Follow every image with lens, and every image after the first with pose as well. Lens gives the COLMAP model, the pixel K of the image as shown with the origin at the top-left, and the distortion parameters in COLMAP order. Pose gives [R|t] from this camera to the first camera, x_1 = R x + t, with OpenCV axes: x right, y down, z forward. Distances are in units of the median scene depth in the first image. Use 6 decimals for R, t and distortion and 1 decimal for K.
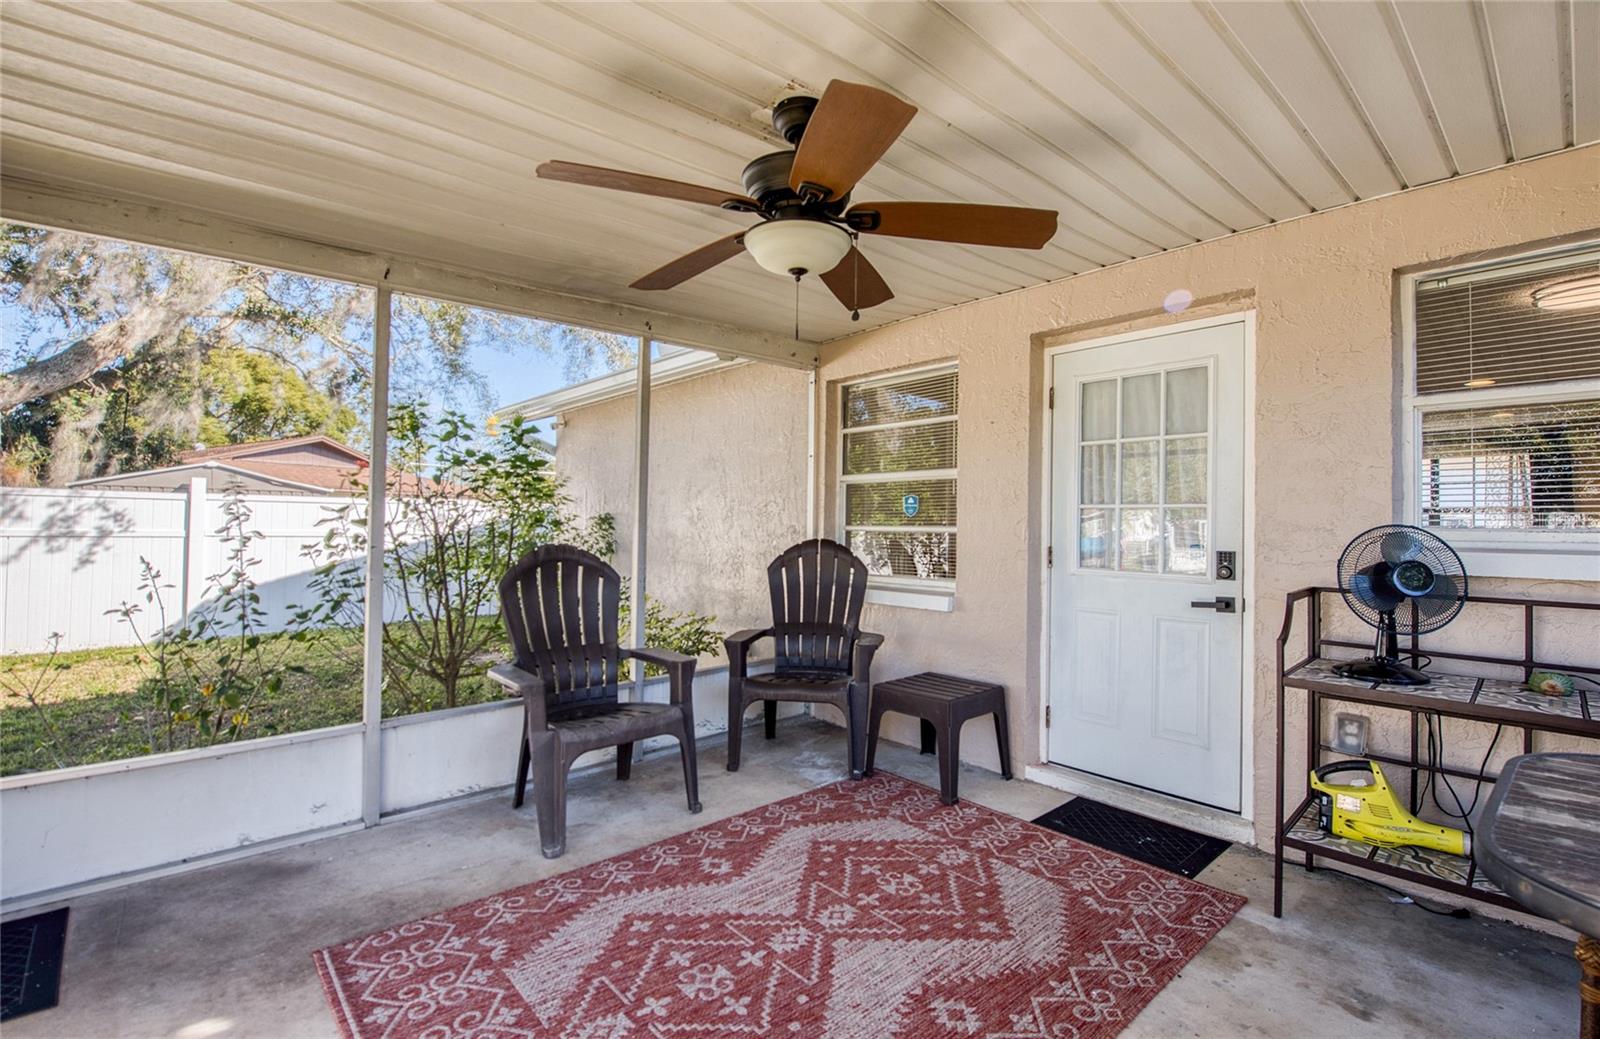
lens RADIAL K [[707.8, 0, 800.0], [0, 707.8, 519.5], [0, 0, 1]] dist [-0.000724, -0.006735]
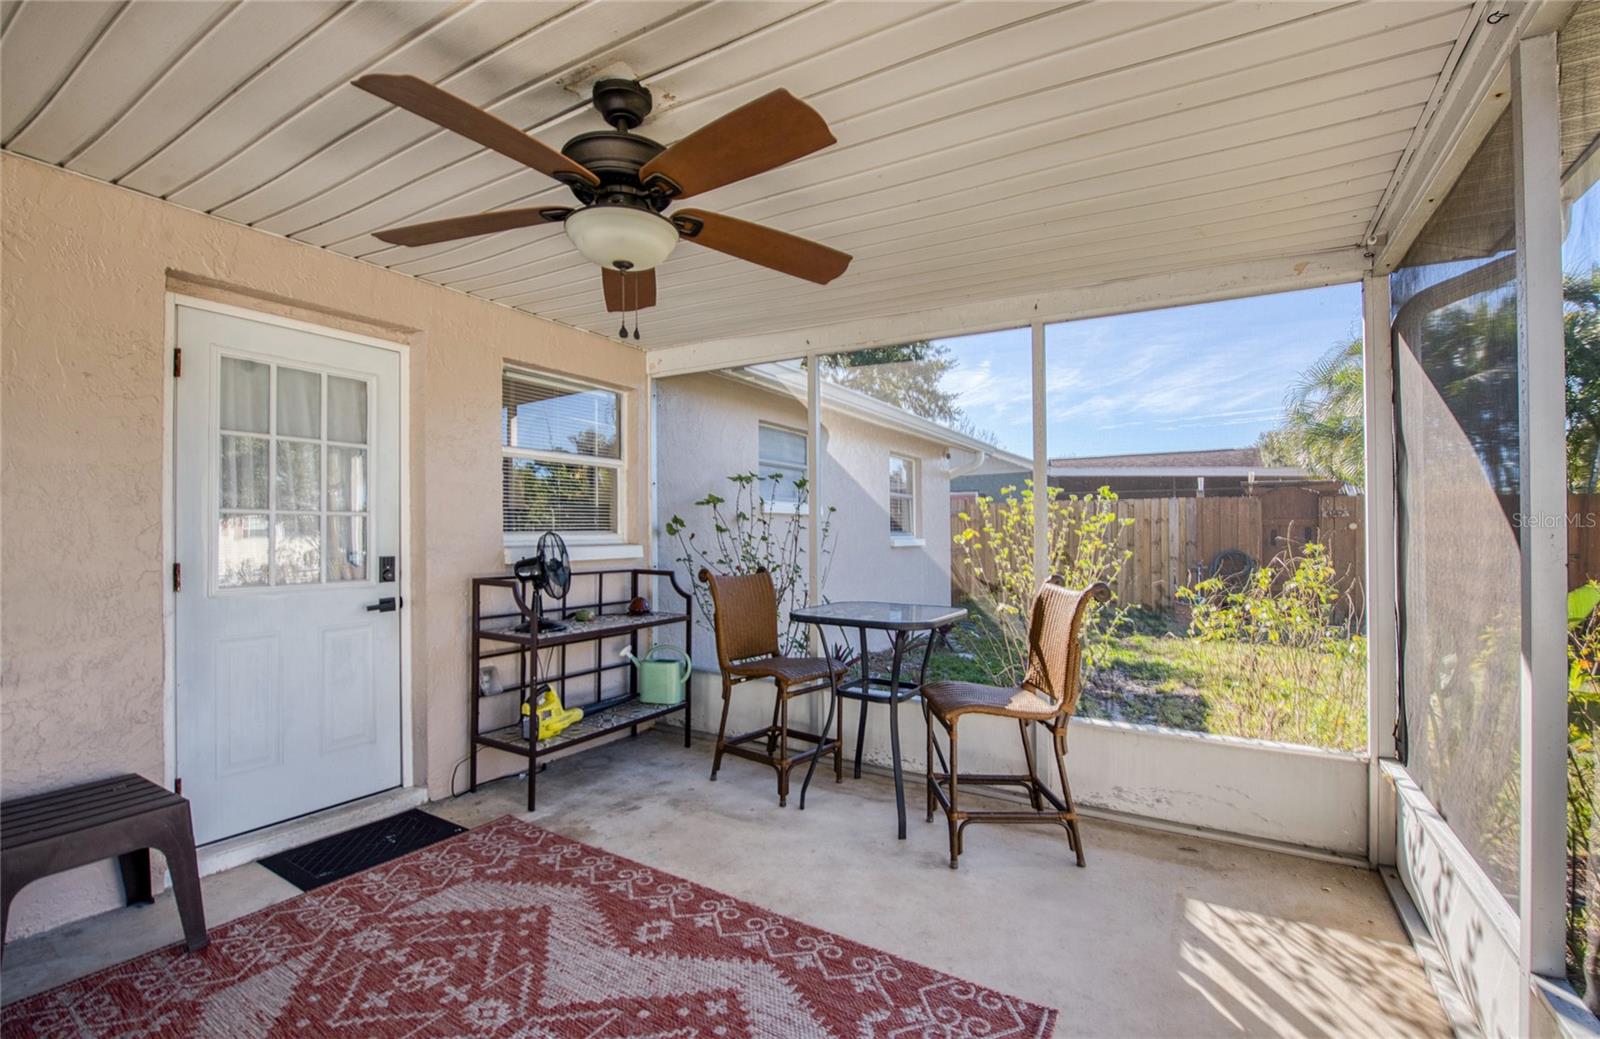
lens RADIAL K [[719.4, 0, 806.0], [0, 719.4, 549.0], [0, 0, 1]] dist [-0.001215, -0.007356]
pose [[-0.291714, -0.029410, 0.956053, -0.779309], [-0.004875, 0.999560, 0.029261, -0.003658], [-0.956493, 0.003875, -0.291729, 0.830604]]
